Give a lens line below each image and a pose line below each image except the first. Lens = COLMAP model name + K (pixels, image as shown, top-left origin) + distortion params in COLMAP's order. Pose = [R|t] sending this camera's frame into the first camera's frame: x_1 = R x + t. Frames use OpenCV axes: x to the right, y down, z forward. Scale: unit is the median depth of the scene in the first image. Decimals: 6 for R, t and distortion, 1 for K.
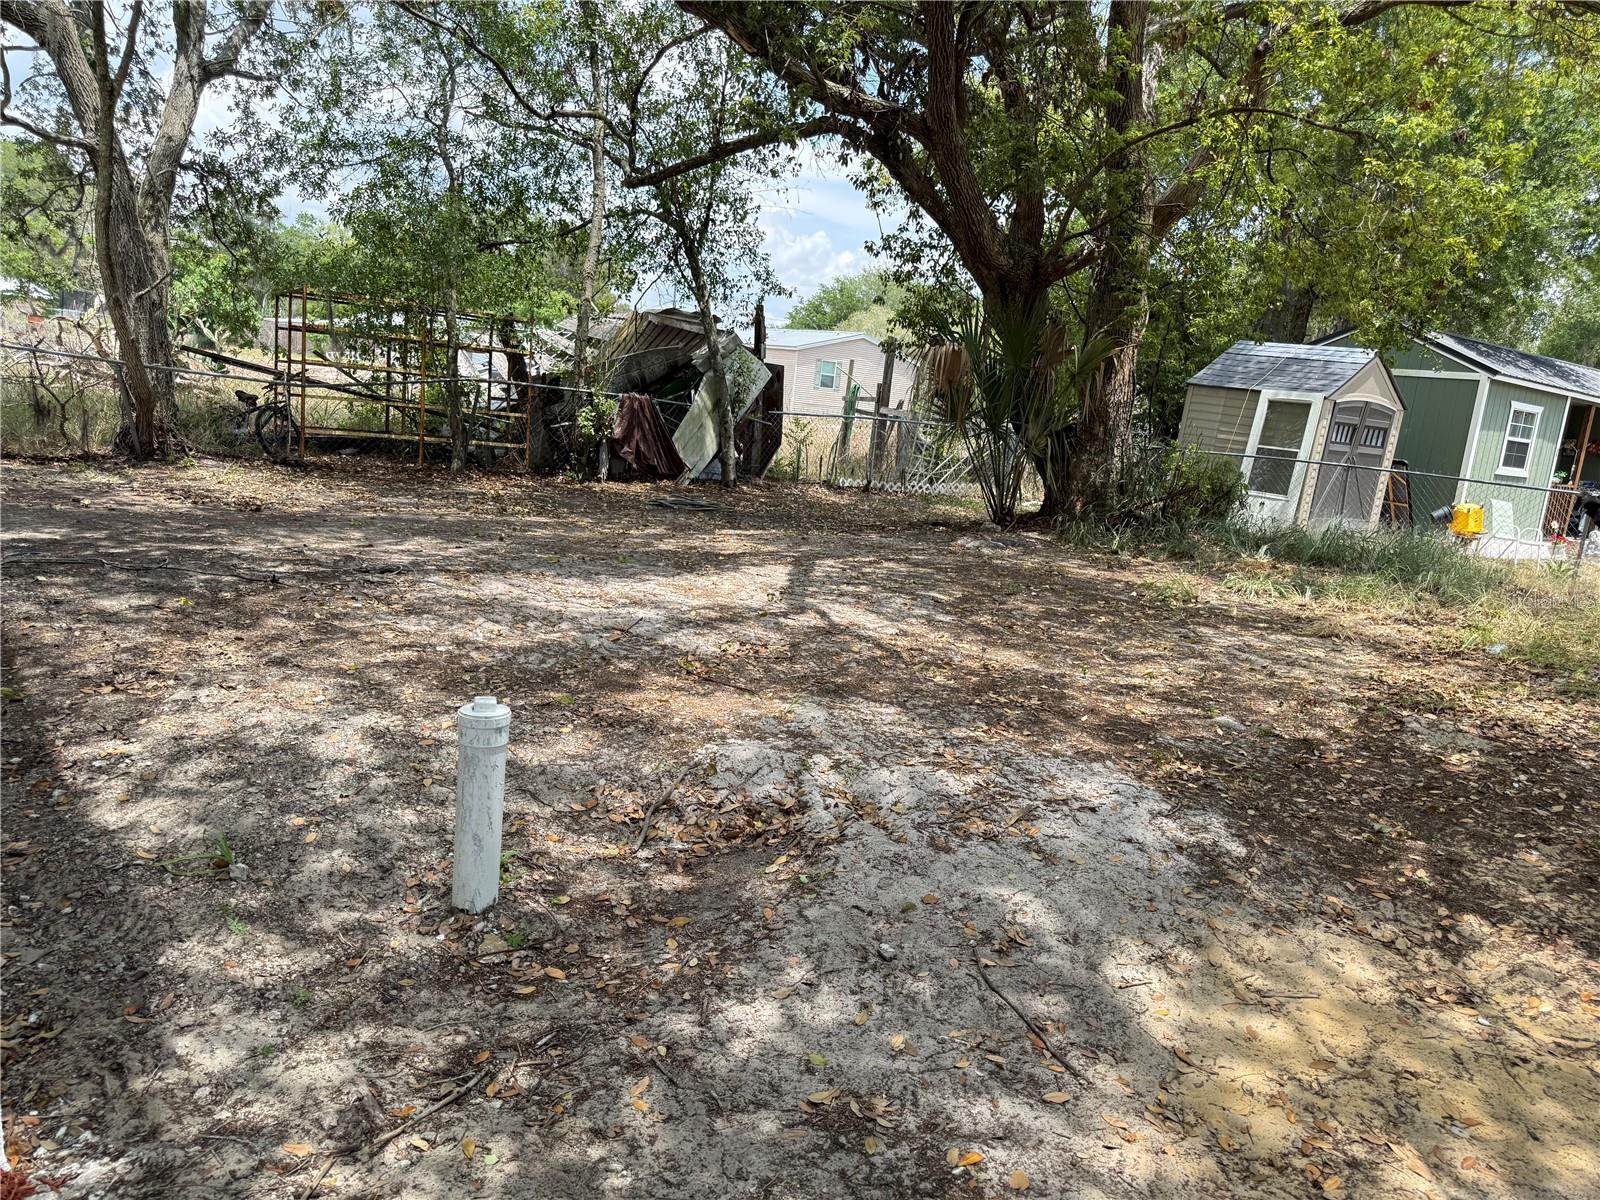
lens RADIAL K [[1133.2, 0, 796.0], [0, 1133.2, 612.1], [0, 0, 1]] dist [0.028314, -0.027583]
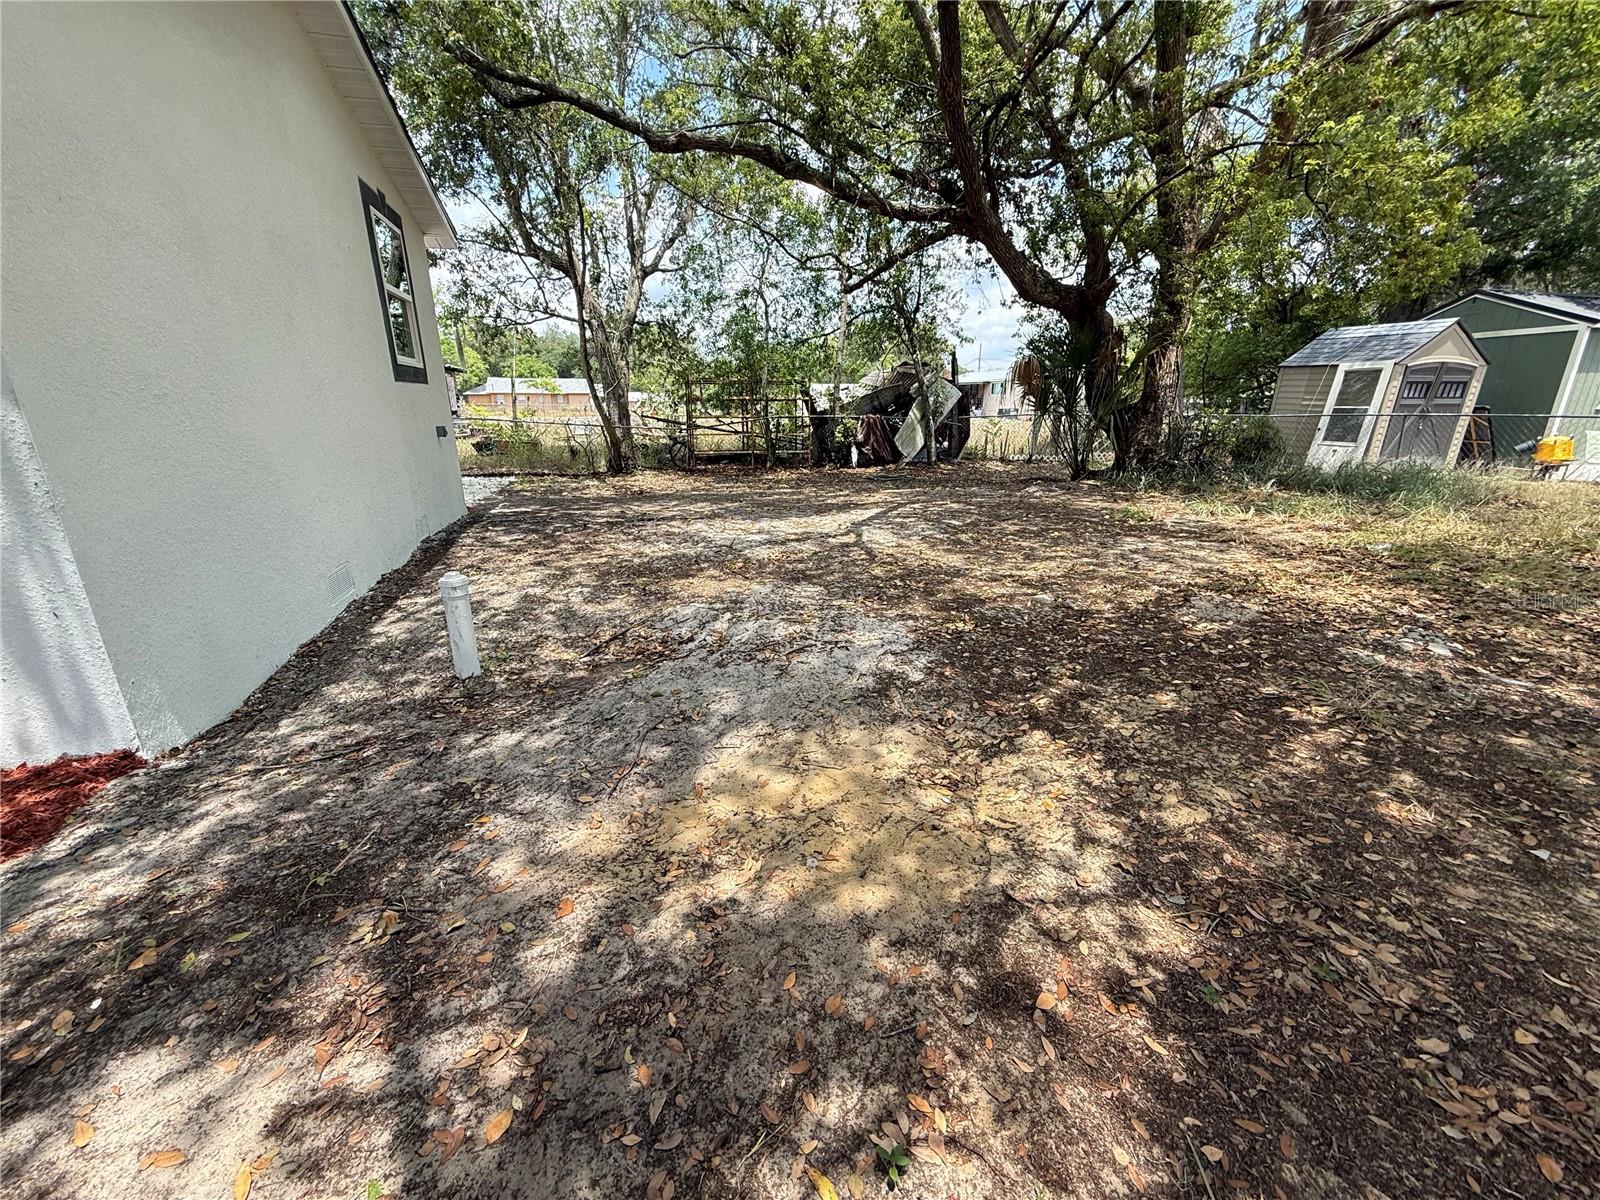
lens RADIAL K [[636.9, 0, 797.1], [0, 636.9, 597.4], [0, 0, 1]] dist [-0.000992, 0.001032]
pose [[0.914830, 0.010937, -0.403692, 0.142844], [0.021226, 0.996949, 0.075110, 0.009173], [0.403282, -0.077282, 0.911807, 0.044184]]
